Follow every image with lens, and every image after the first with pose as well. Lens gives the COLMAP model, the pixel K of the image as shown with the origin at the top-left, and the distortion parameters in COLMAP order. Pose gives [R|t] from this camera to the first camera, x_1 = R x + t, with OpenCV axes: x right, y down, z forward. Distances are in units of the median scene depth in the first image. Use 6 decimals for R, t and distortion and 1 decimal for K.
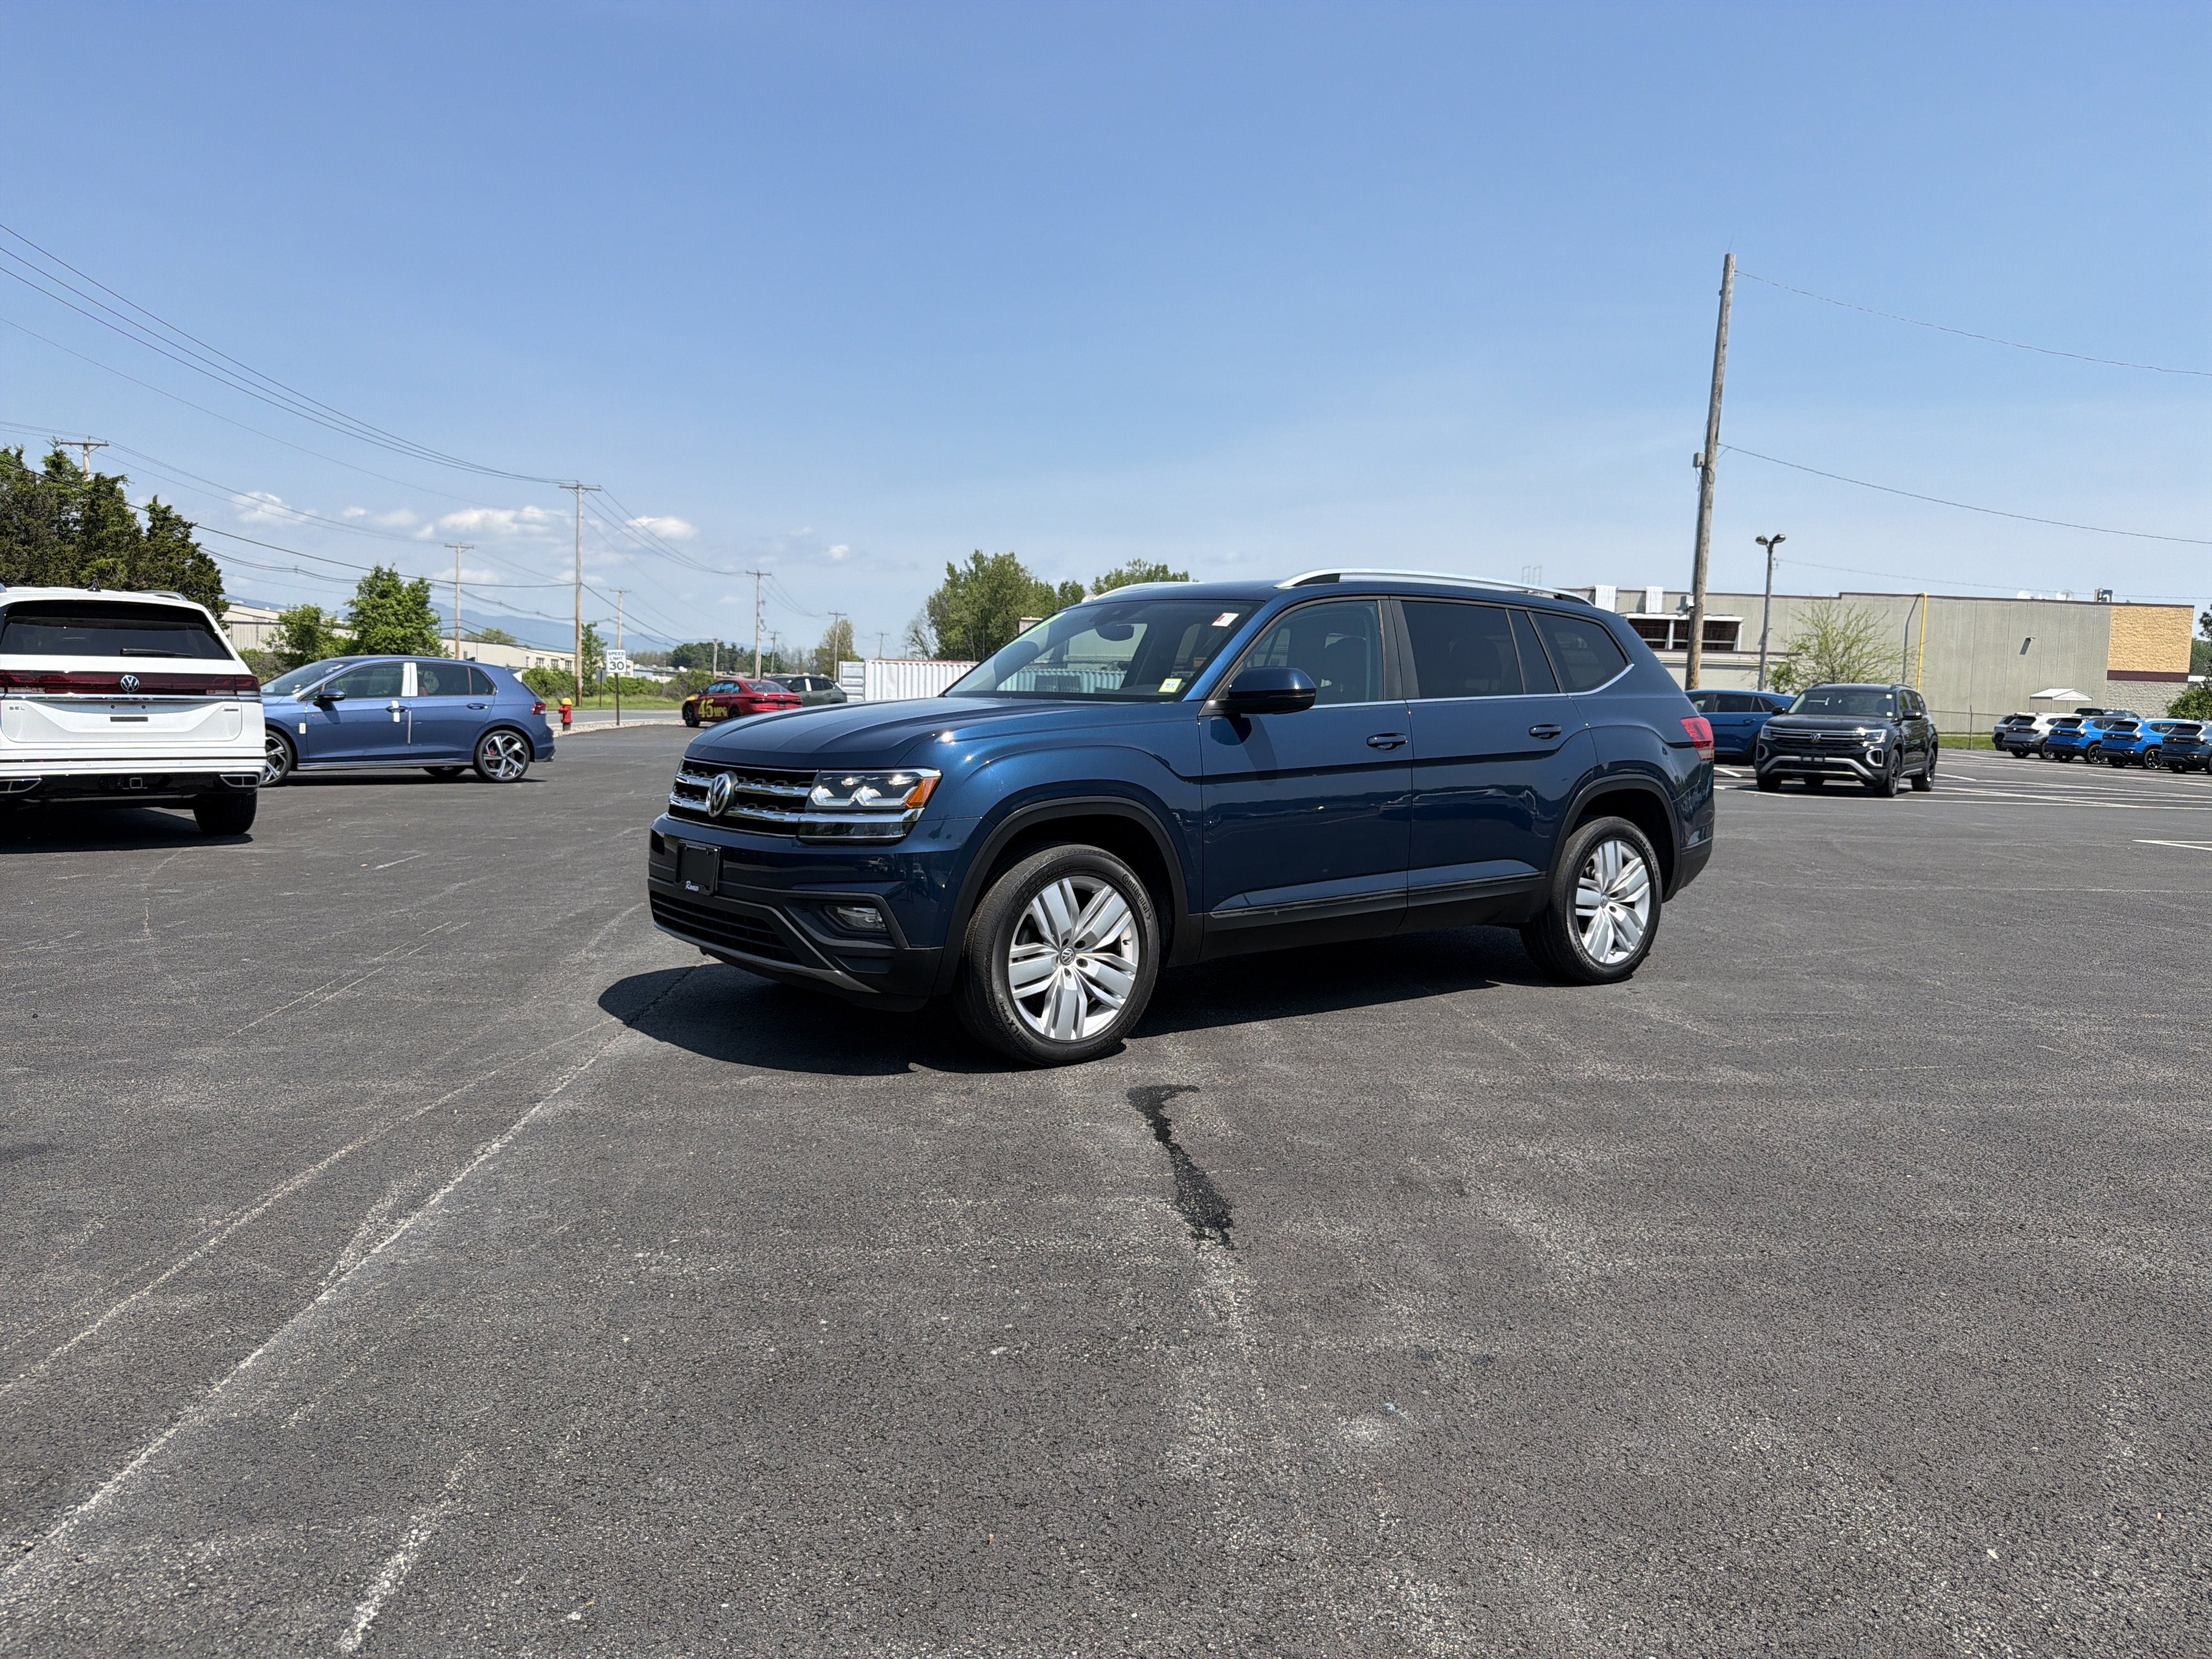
lens RADIAL K [[1600.5, 0, 1106.0], [0, 1600.5, 829.5], [0, 0, 1]] dist [-0.006728, -0.003294]
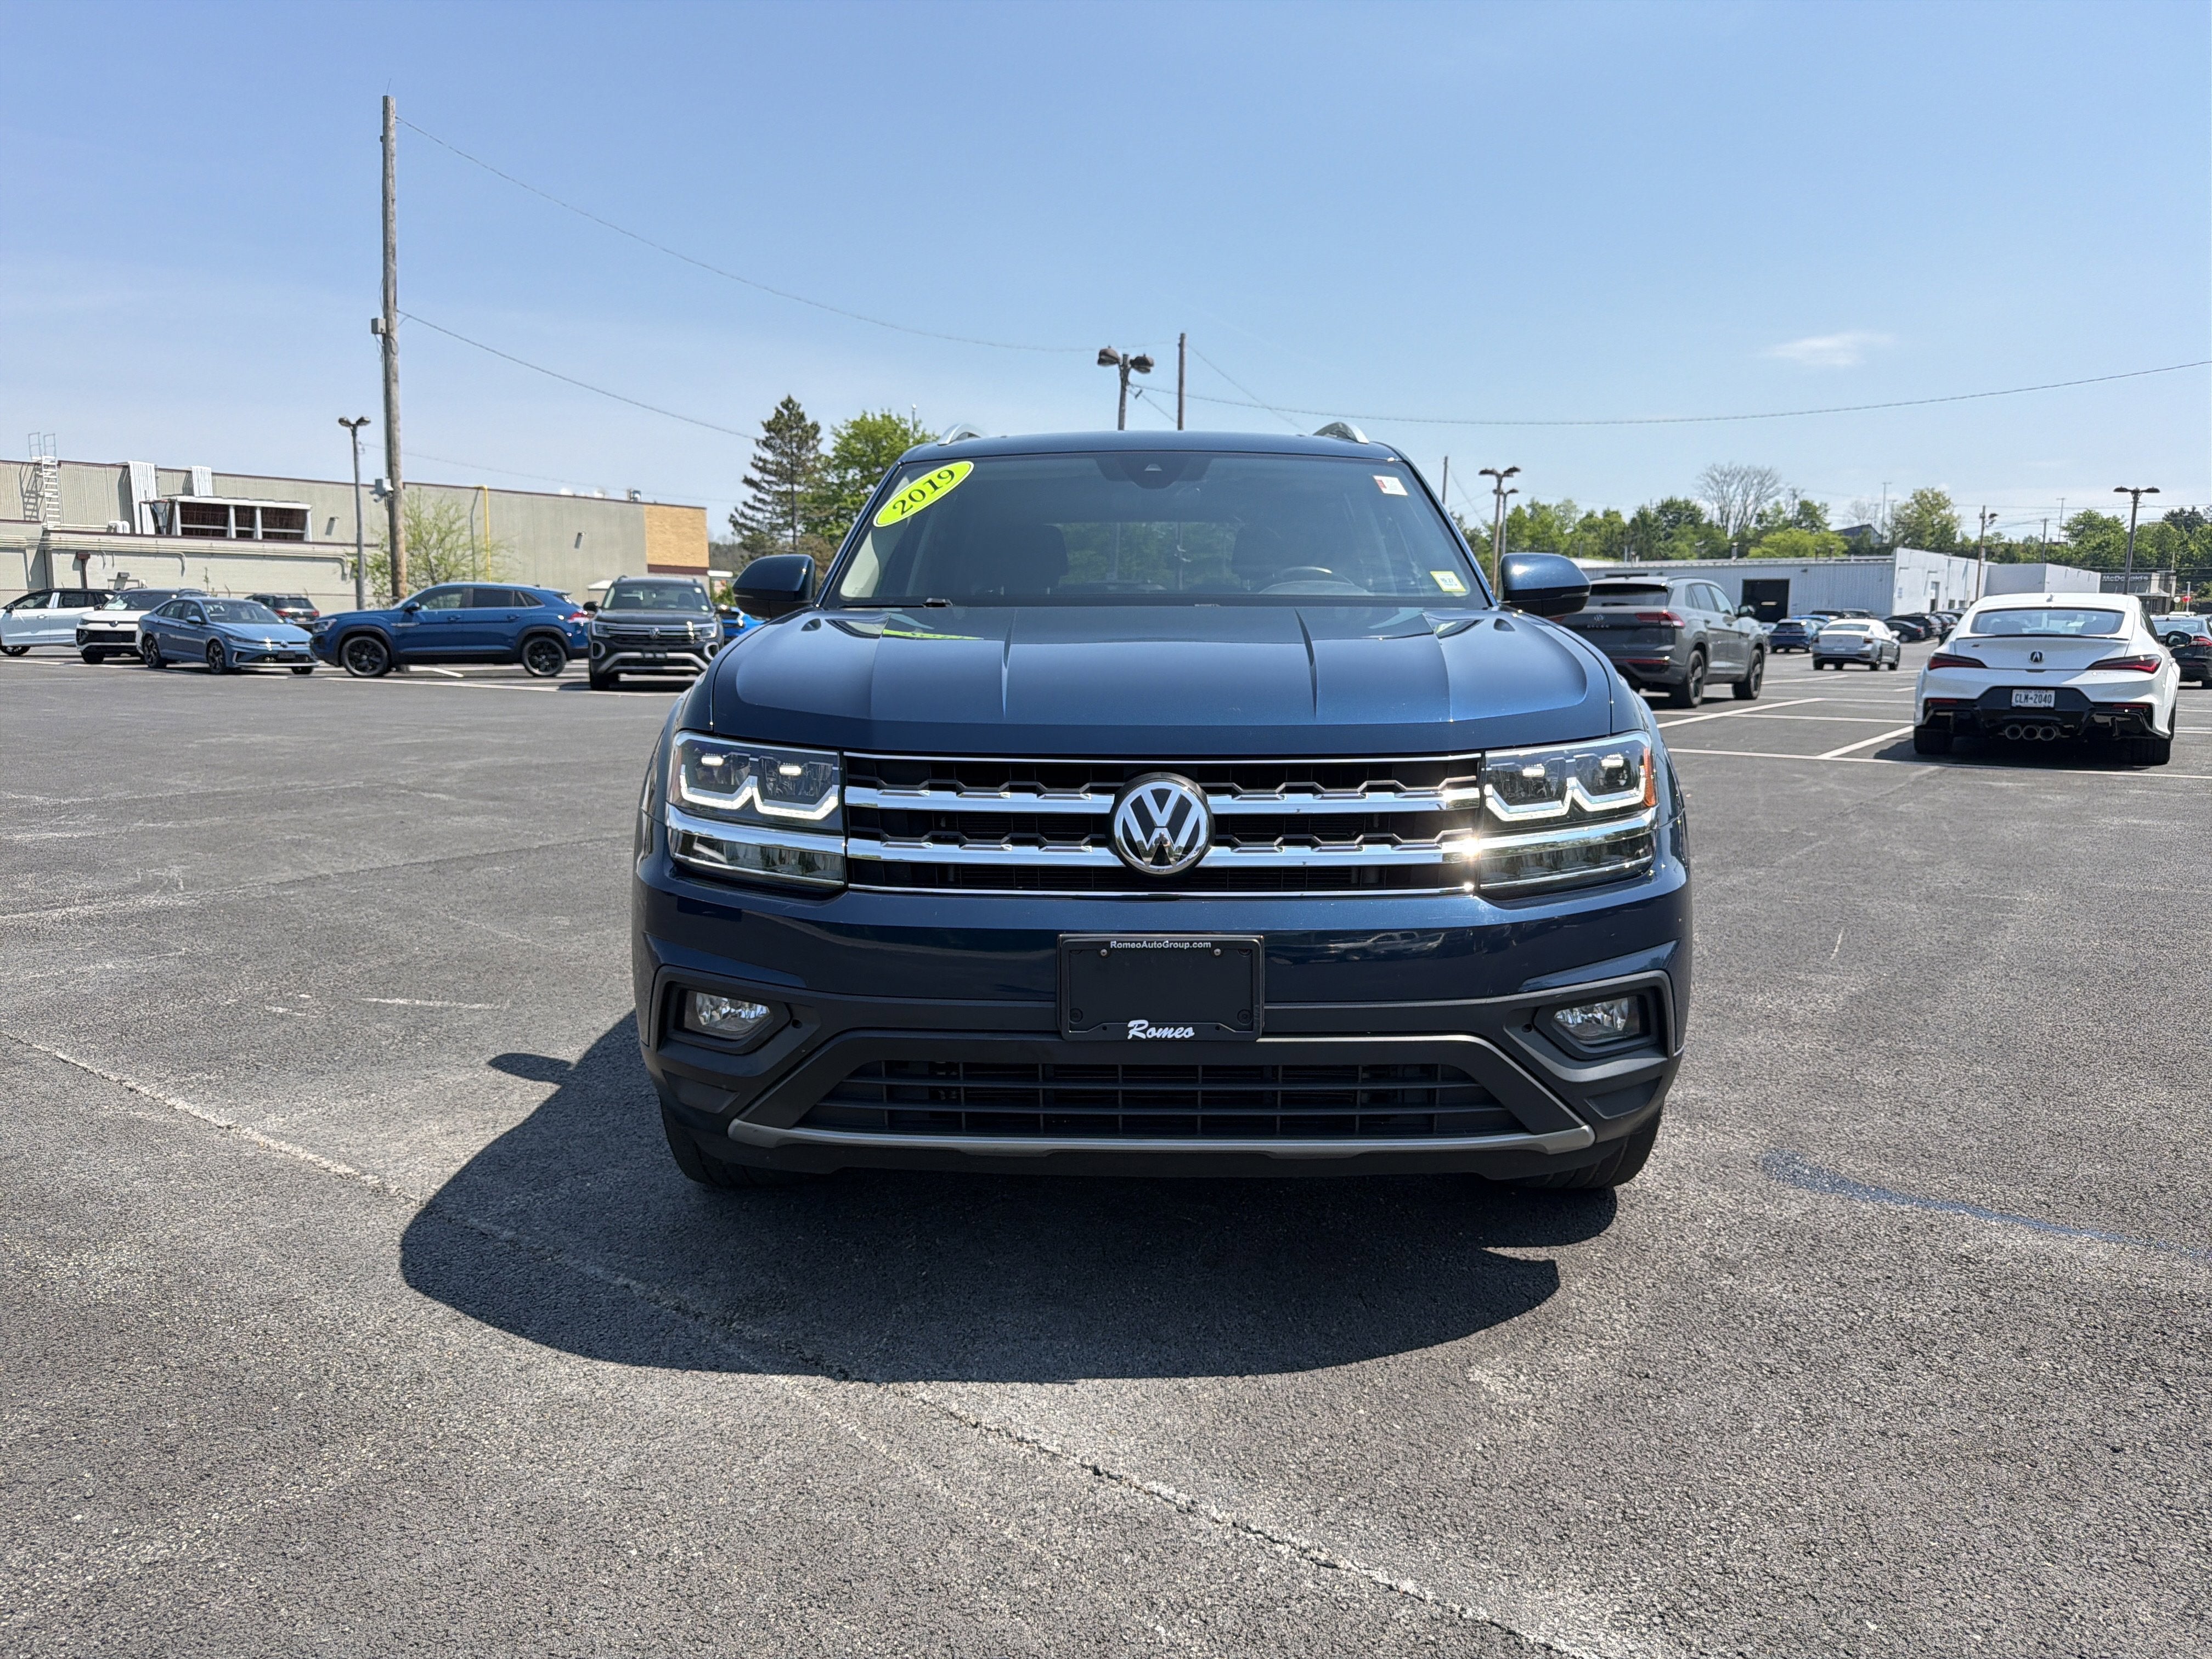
lens RADIAL K [[1600.5, 0, 1106.0], [0, 1600.5, 829.5], [0, 0, 1]] dist [-0.006728, -0.003294]
pose [[0.629620, -0.121716, 0.767310, -0.094843], [0.070655, 0.992529, 0.099466, -0.010662], [-0.773684, -0.008412, 0.633516, 0.111800]]
